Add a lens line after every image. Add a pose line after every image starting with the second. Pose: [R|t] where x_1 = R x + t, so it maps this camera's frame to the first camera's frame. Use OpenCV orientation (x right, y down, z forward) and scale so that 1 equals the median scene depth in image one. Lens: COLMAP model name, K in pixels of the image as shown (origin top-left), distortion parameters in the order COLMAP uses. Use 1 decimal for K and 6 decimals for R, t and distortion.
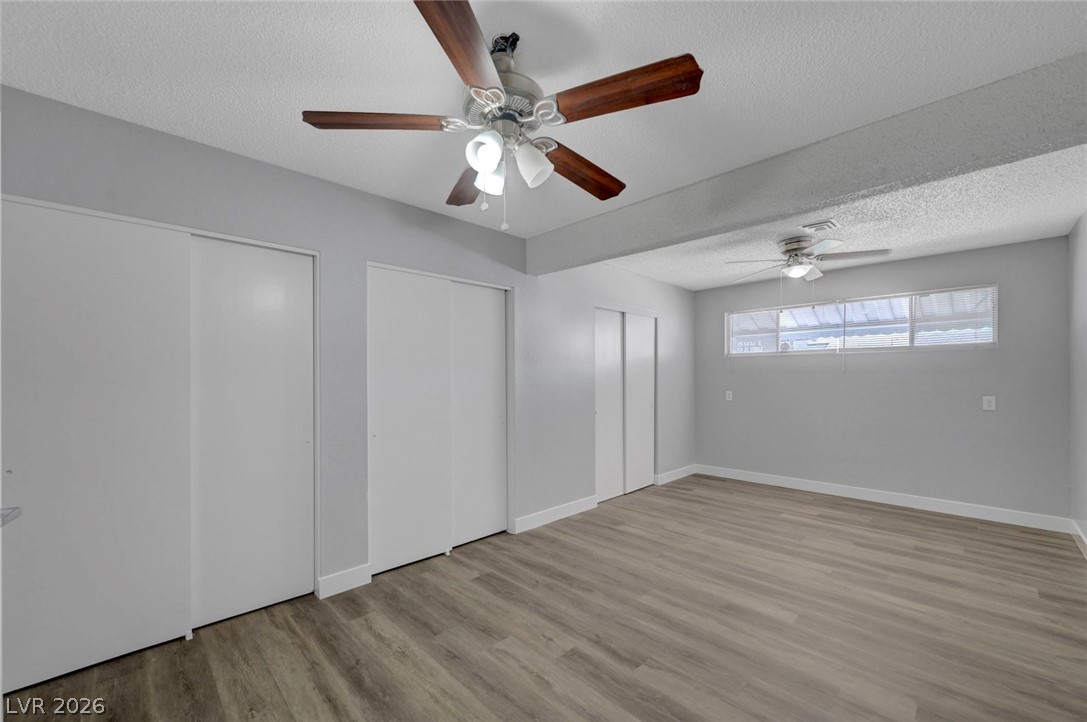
lens RADIAL K [[430.4, 0, 544.6], [0, 430.4, 365.0], [0, 0, 1]] dist [-0.001266, 0.000880]
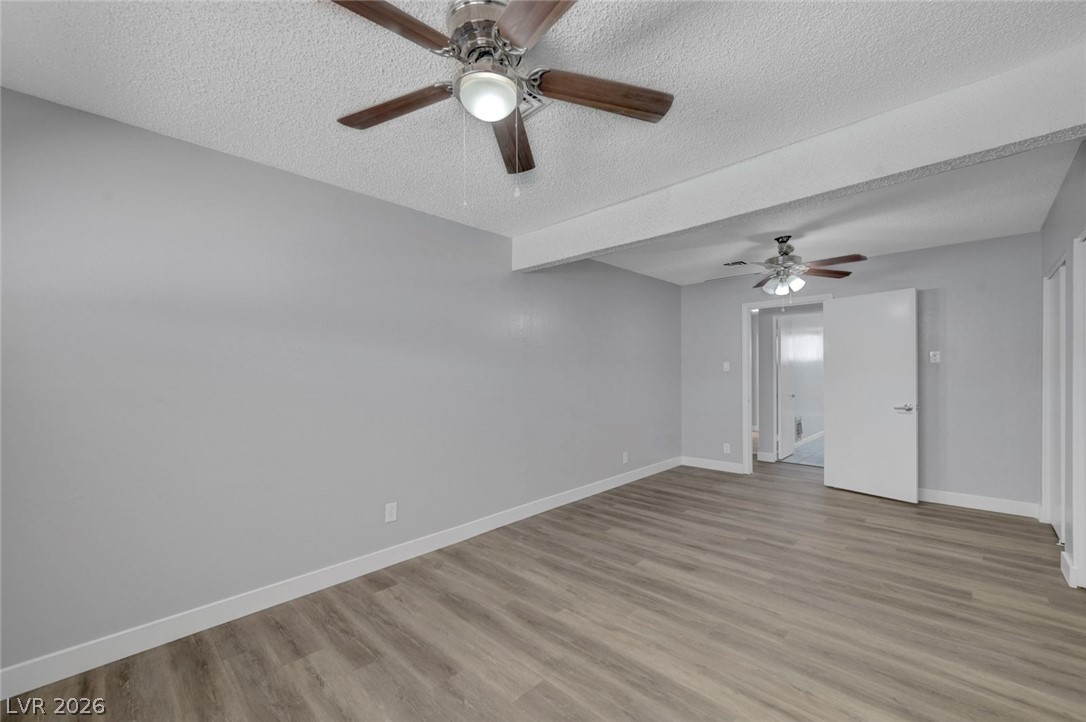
lens RADIAL K [[430.0, 0, 546.2], [0, 430.0, 375.2], [0, 0, 1]] dist [-0.001266, 0.000880]
pose [[-0.999504, 0.014028, -0.028206, 0.668655], [0.014752, 0.999563, -0.025622, 0.051383], [0.027834, -0.026026, -0.999274, 1.713814]]
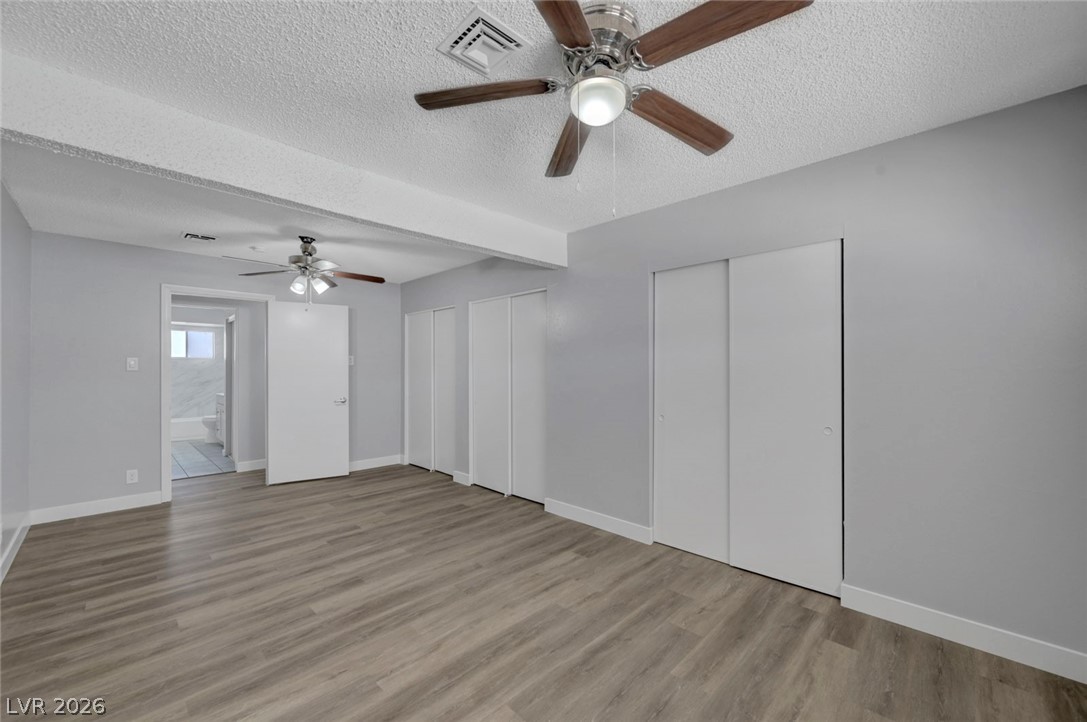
lens RADIAL K [[430.4, 0, 545.3], [0, 430.4, 365.7], [0, 0, 1]] dist [-0.001266, 0.000880]
pose [[0.015166, -0.004497, -0.999875, 1.205227], [0.033438, 0.999433, -0.003988, 0.033024], [0.999326, -0.033374, 0.015308, 1.166517]]
